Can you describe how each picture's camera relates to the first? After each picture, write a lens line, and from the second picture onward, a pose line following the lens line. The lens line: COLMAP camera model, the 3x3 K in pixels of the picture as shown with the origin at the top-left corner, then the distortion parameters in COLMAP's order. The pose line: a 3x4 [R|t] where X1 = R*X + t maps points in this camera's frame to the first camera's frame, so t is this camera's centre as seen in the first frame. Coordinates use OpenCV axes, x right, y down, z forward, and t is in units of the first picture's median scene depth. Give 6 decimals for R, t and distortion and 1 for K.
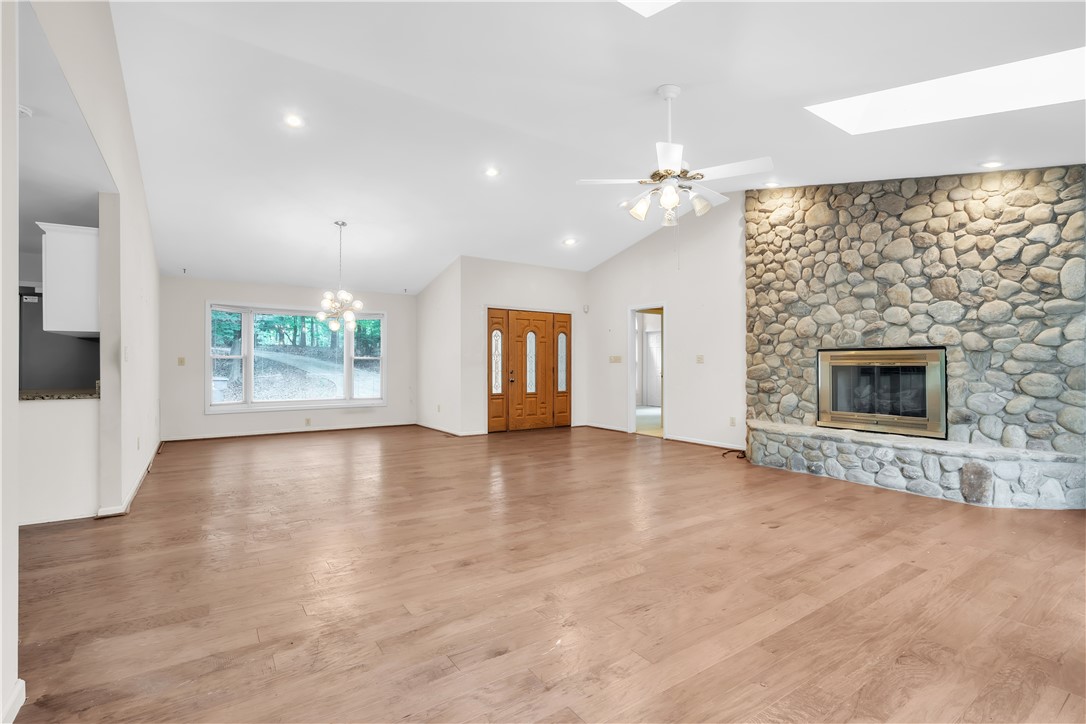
lens RADIAL K [[492.7, 0, 546.6], [0, 492.7, 363.3], [0, 0, 1]] dist [-0.002609, 0.000130]
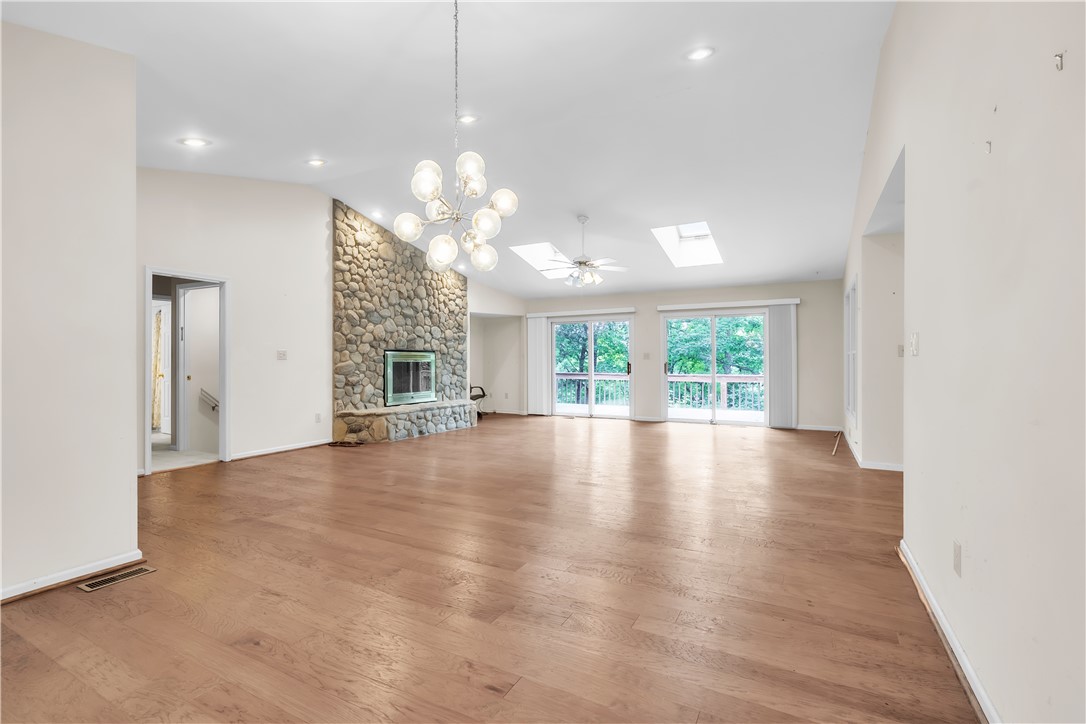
lens RADIAL K [[492.7, 0, 546.6], [0, 492.7, 363.3], [0, 0, 1]] dist [-0.002609, 0.000130]
pose [[-0.455245, -0.003527, 0.890359, -0.867080], [0.000640, 0.999991, 0.004288, 0.002977], [-0.890366, 0.002522, -0.455238, 1.234458]]
